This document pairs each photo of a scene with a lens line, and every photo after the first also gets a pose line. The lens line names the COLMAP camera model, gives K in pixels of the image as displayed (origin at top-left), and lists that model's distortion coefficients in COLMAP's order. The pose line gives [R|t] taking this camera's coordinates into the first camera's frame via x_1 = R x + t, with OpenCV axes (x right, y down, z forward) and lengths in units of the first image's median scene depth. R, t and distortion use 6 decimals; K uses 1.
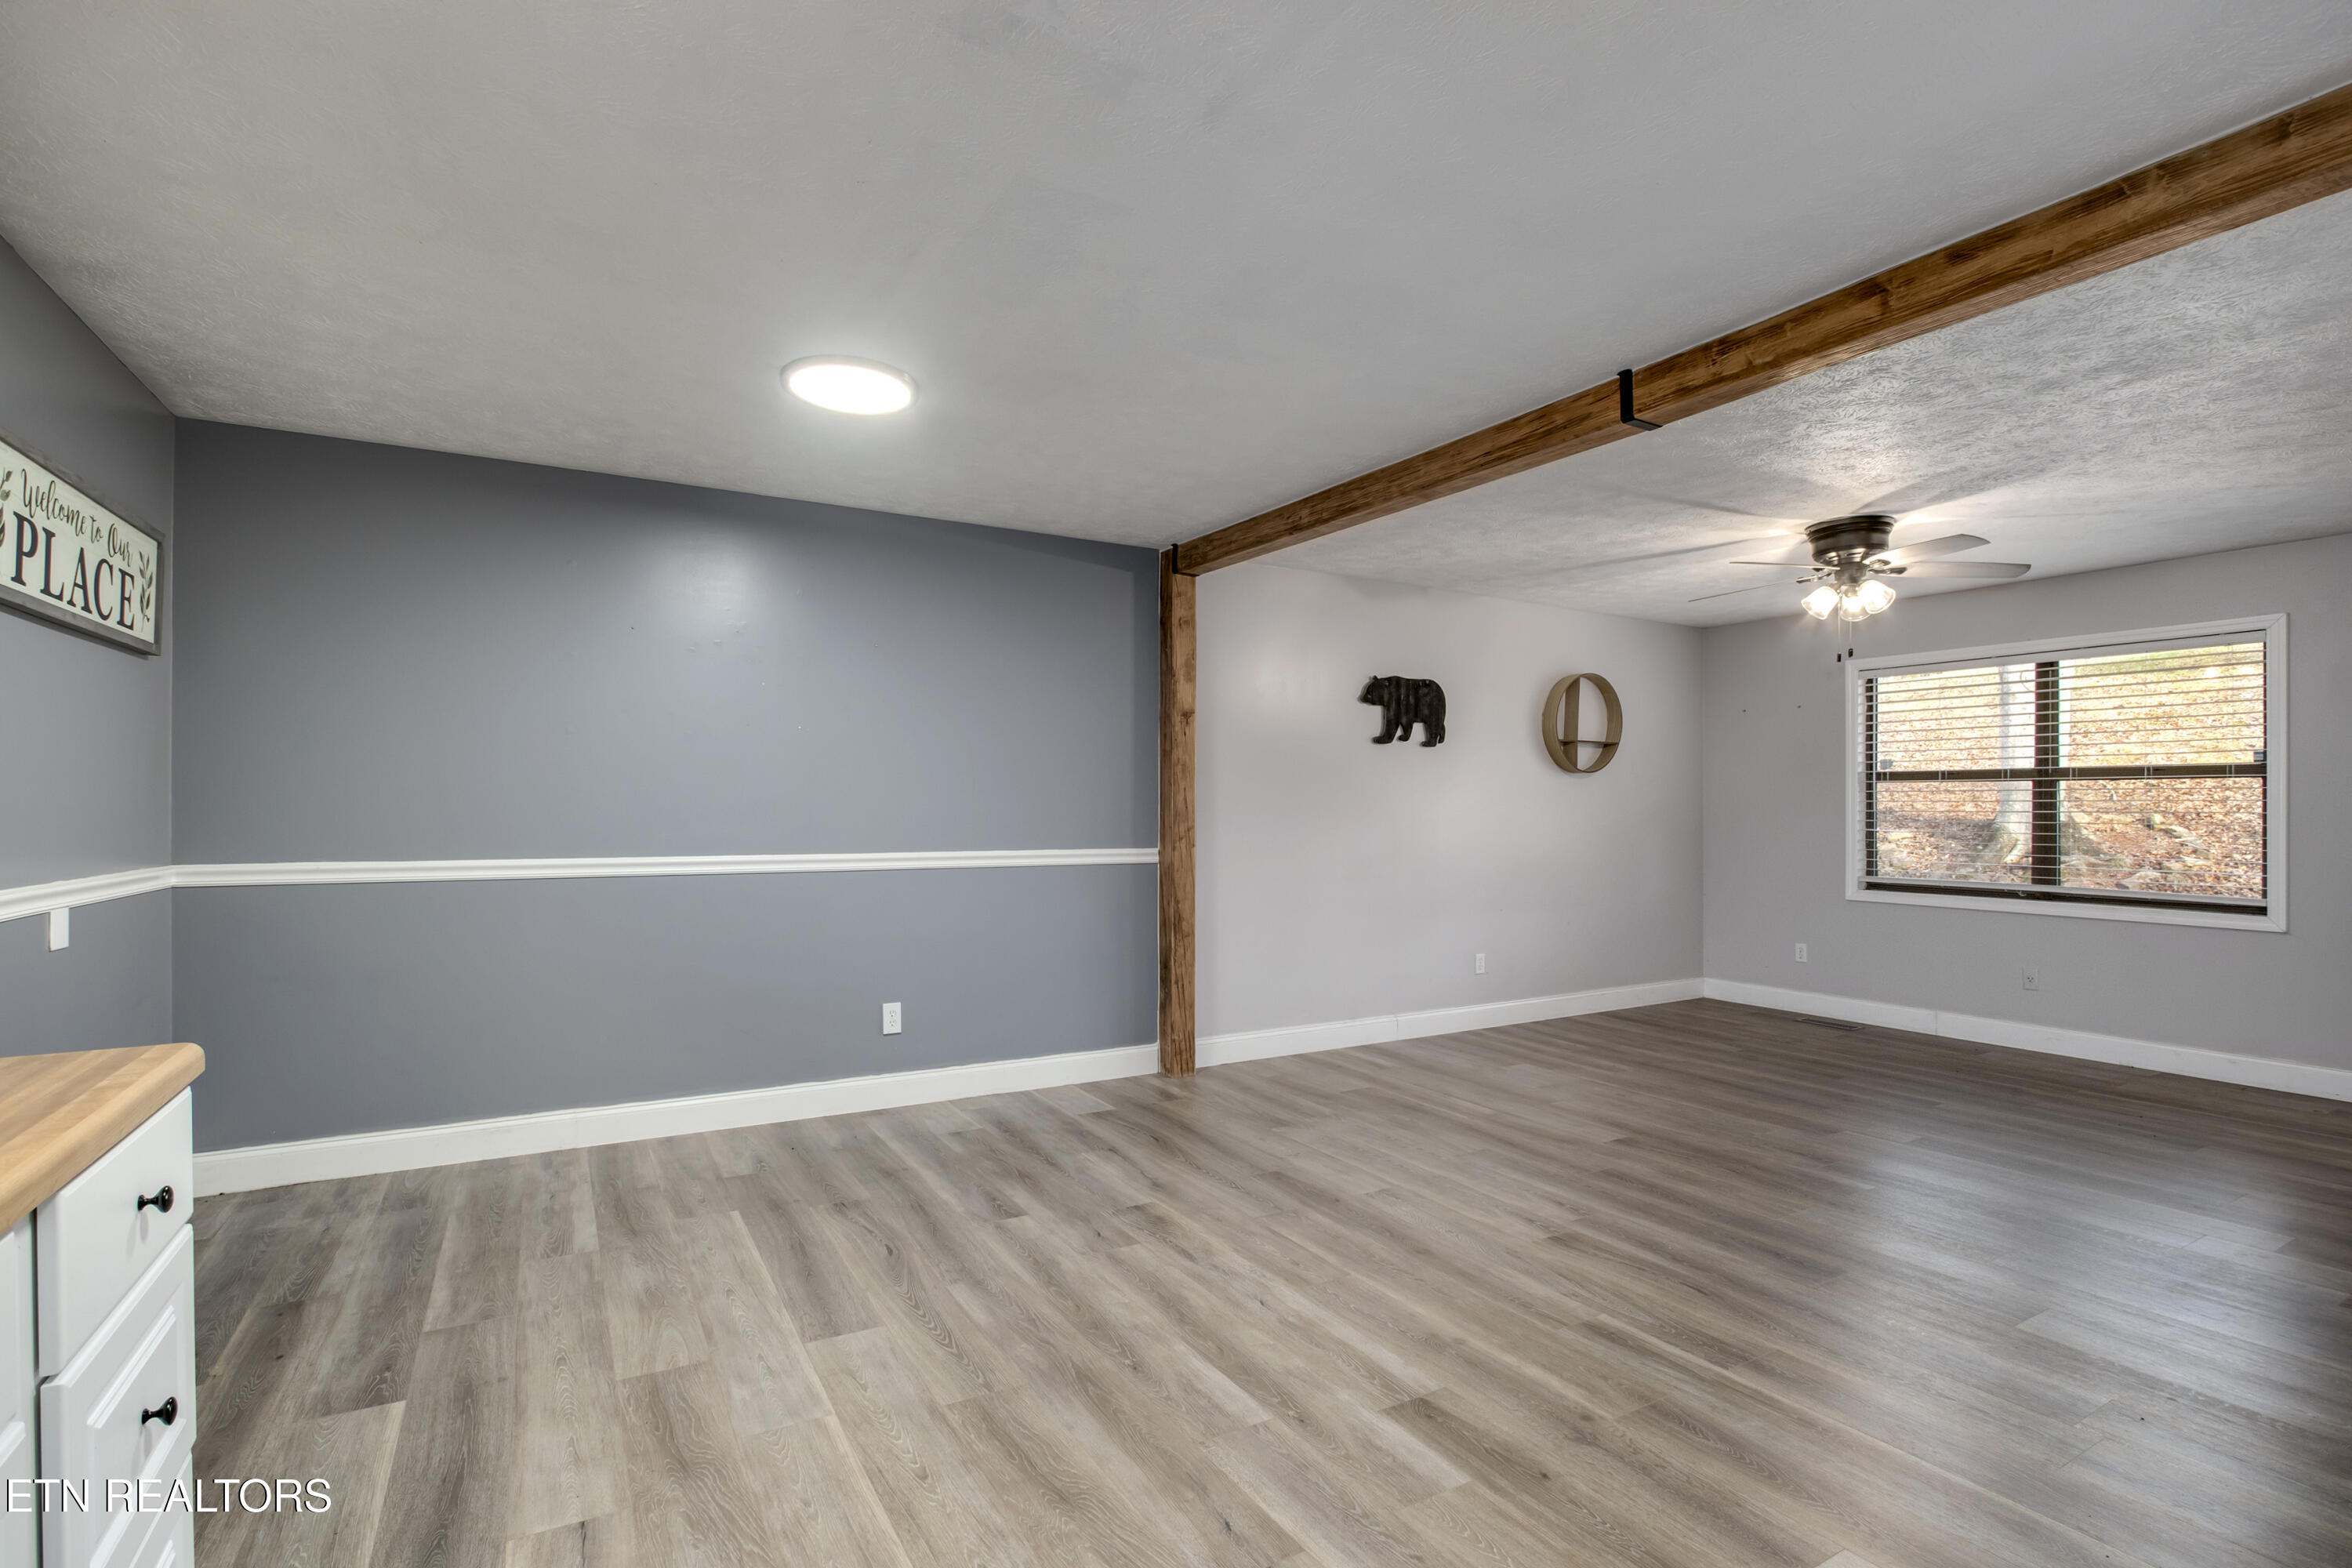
lens RADIAL K [[1095.0, 0, 1176.4], [0, 1095.0, 804.6], [0, 0, 1]] dist [-0.027606, 0.005928]
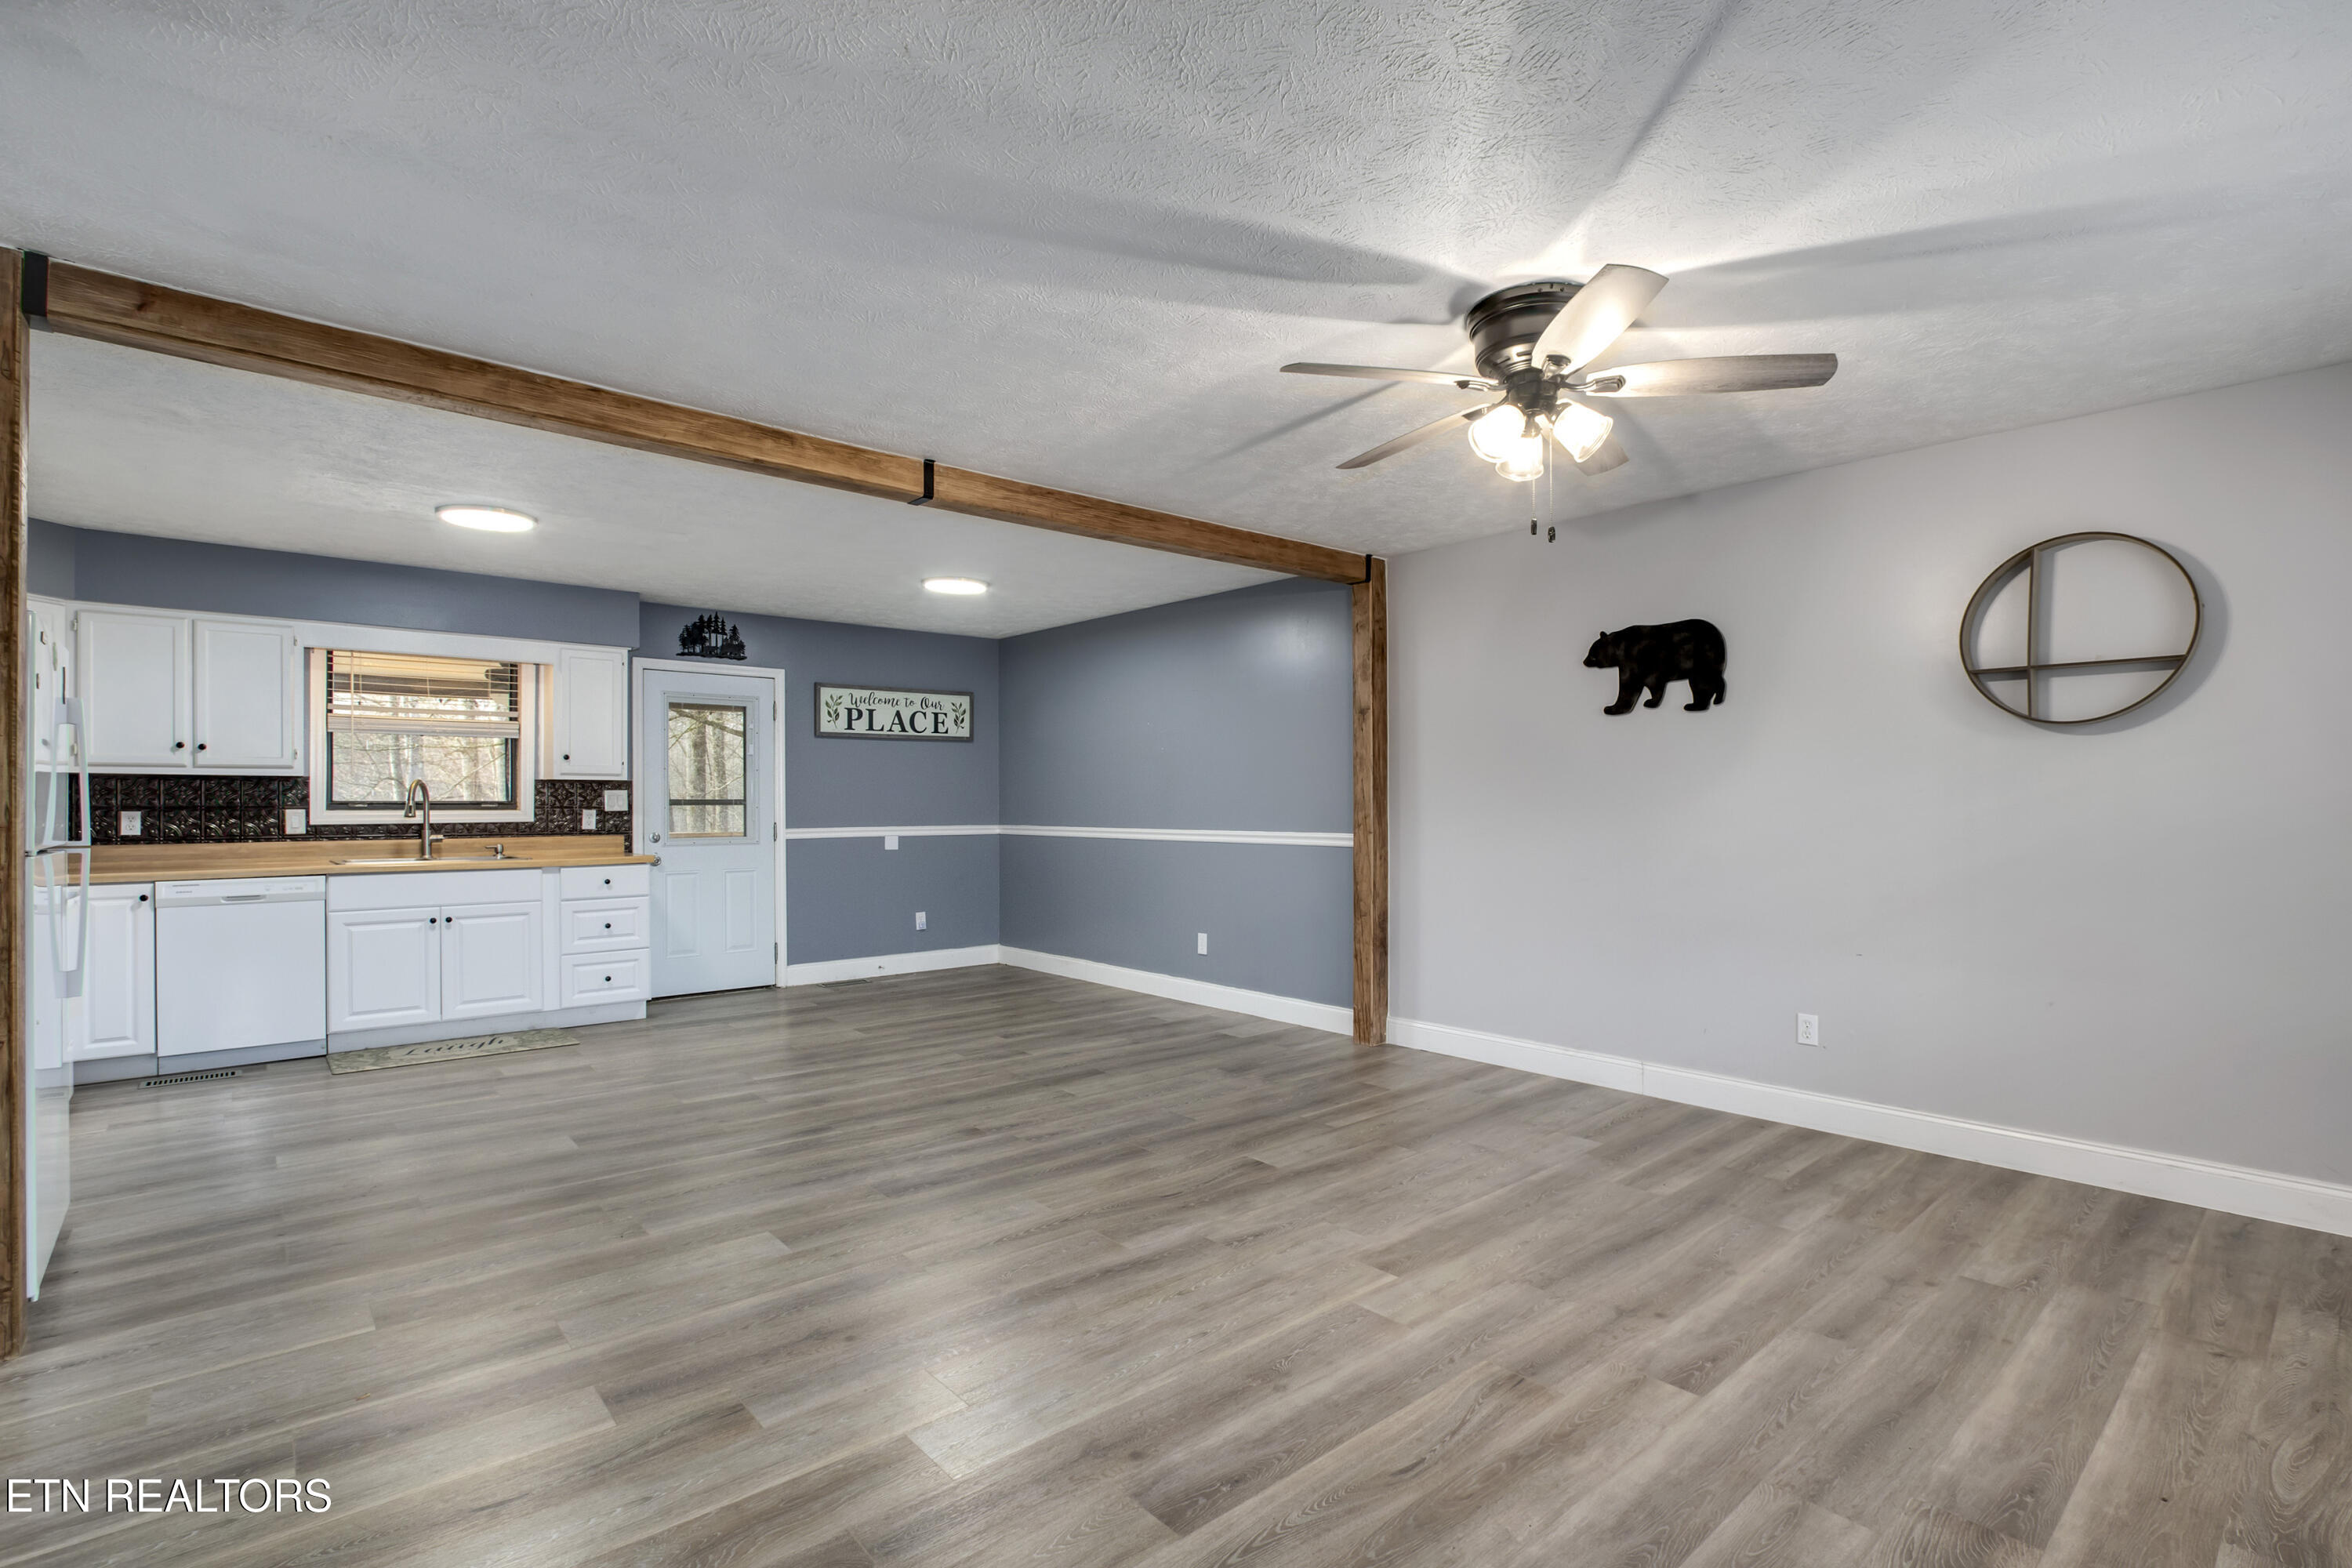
lens RADIAL K [[1095.0, 0, 1183.5], [0, 1095.0, 801.8], [0, 0, 1]] dist [-0.027606, 0.005928]
pose [[0.192199, -0.004175, -0.981347, 1.445439], [0.006733, 0.999973, -0.002935, 0.013174], [0.981333, -0.006044, 0.192222, 0.862458]]
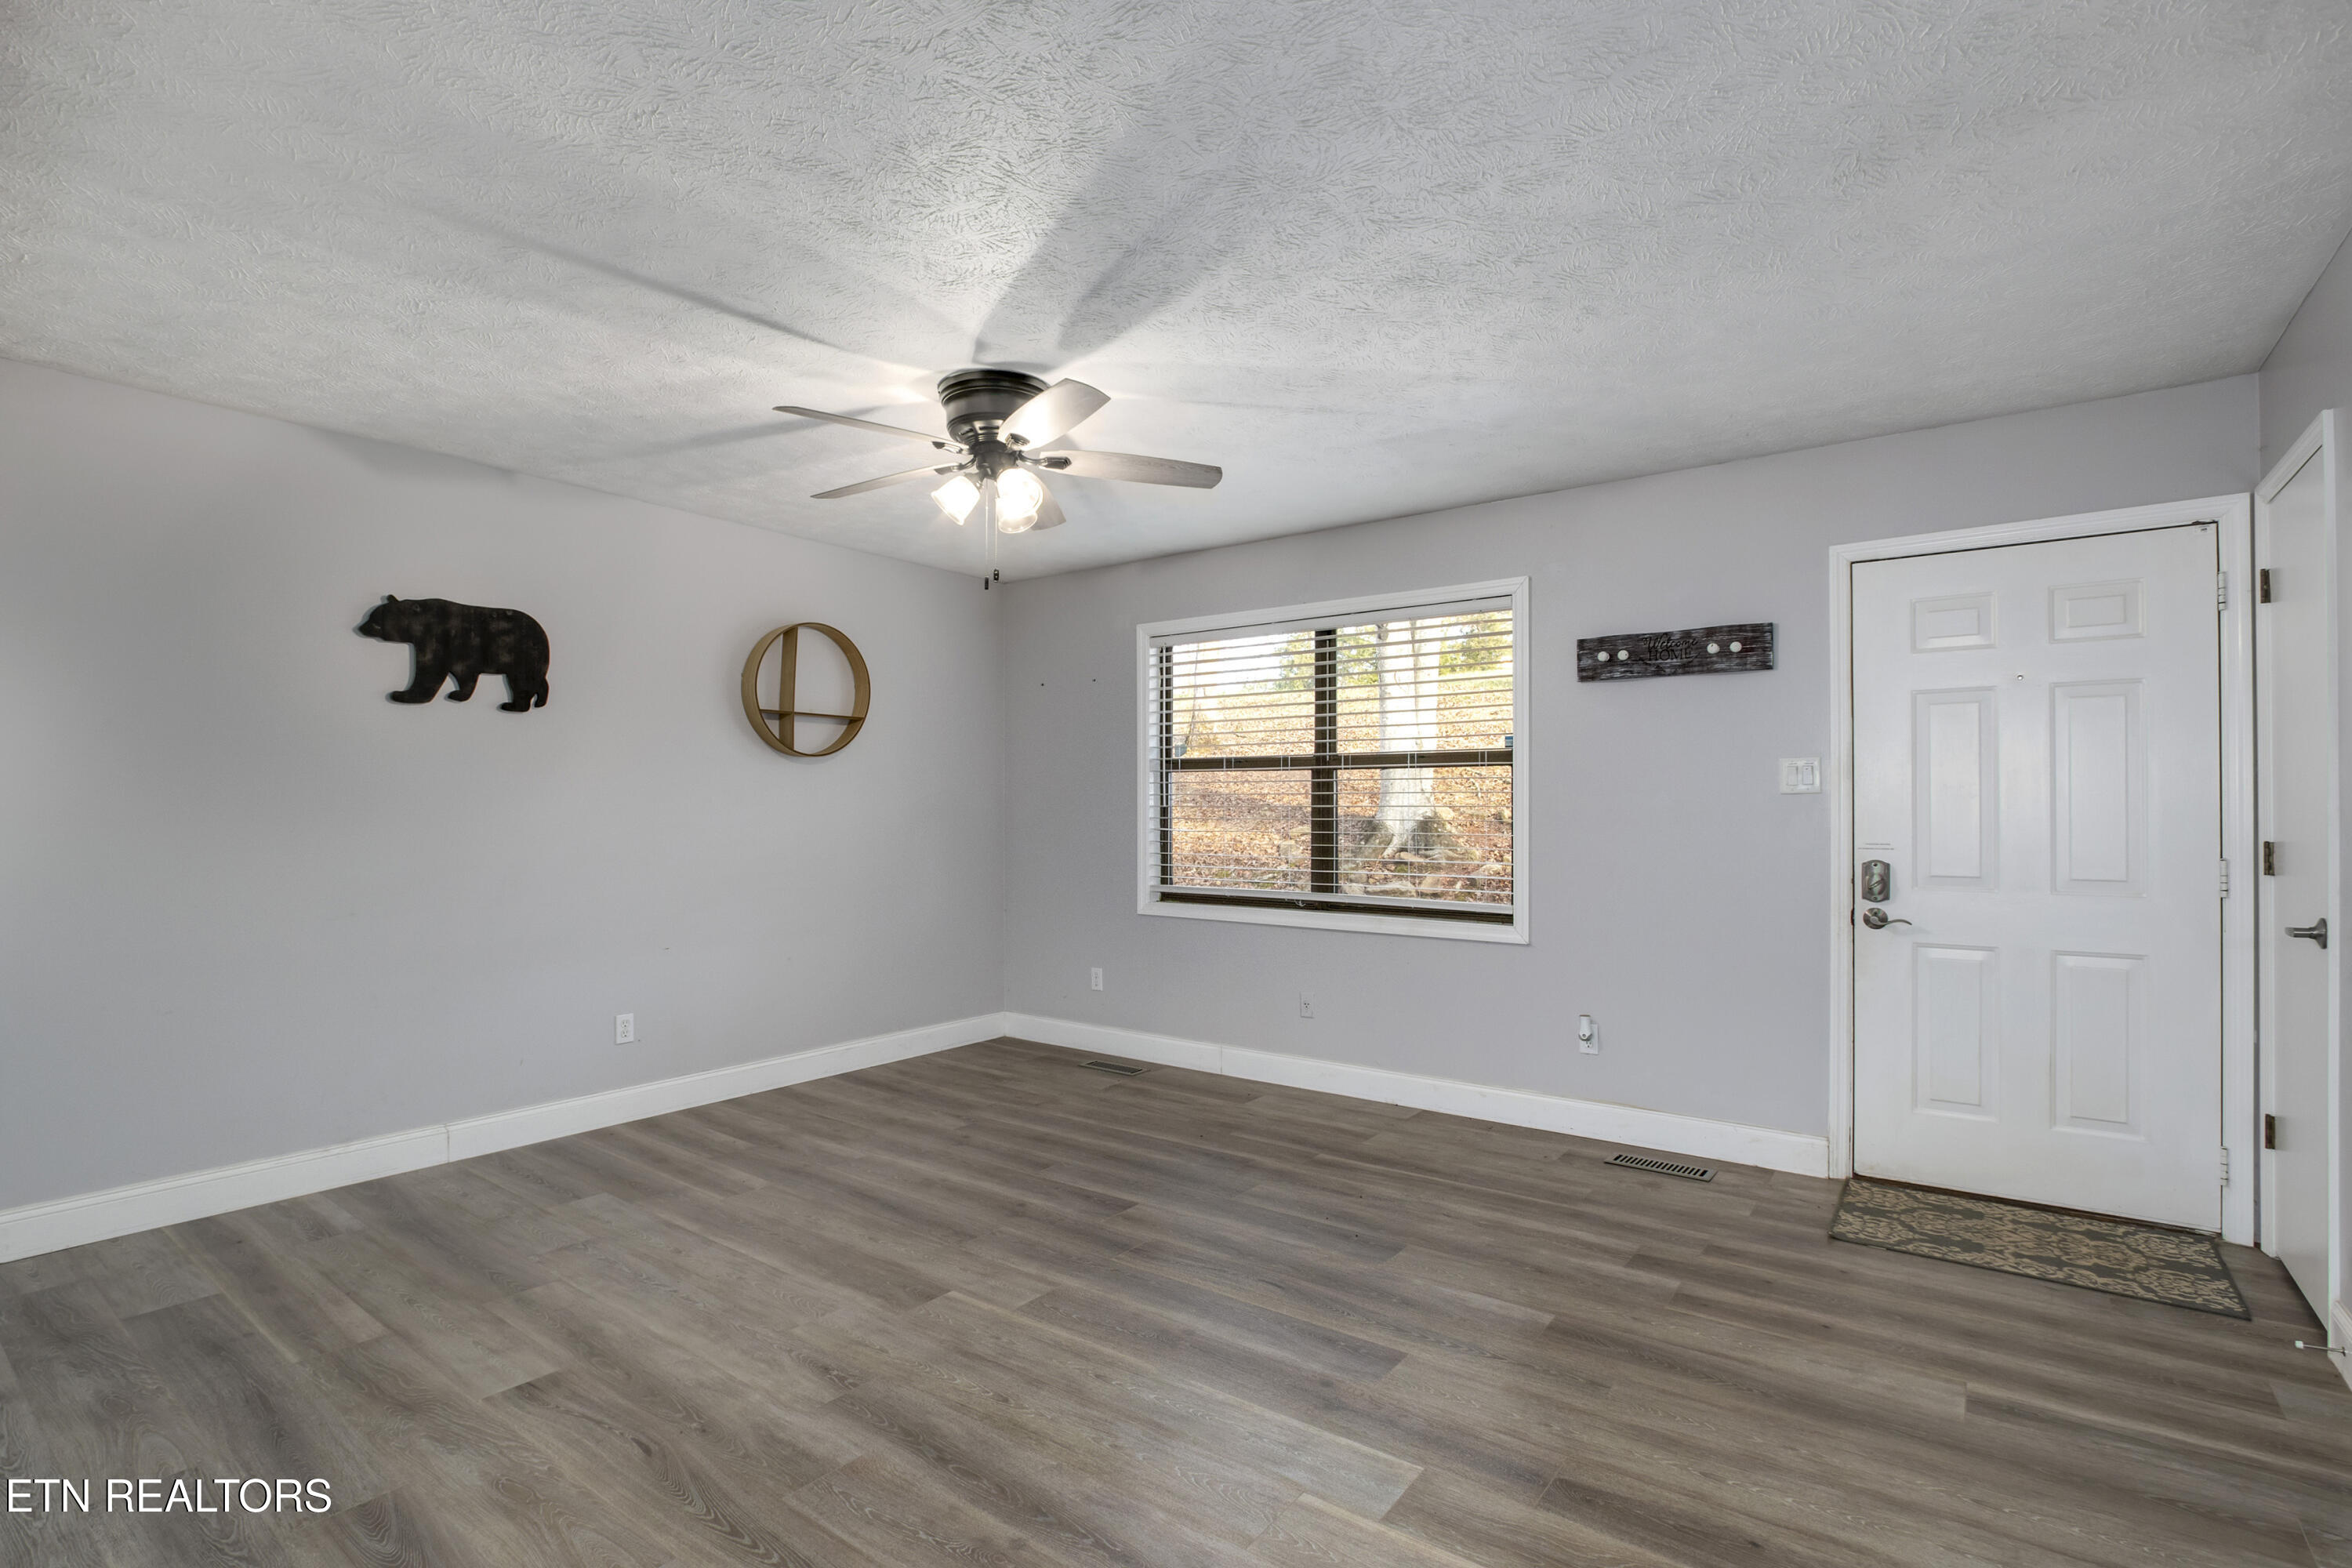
lens RADIAL K [[1095.0, 0, 1174.6], [0, 1095.0, 806.2], [0, 0, 1]] dist [-0.027606, 0.005928]
pose [[0.920006, -0.002993, 0.391892, 0.561625], [0.001918, 0.999993, 0.003134, 0.005728], [-0.391899, -0.002132, 0.920006, 0.393661]]
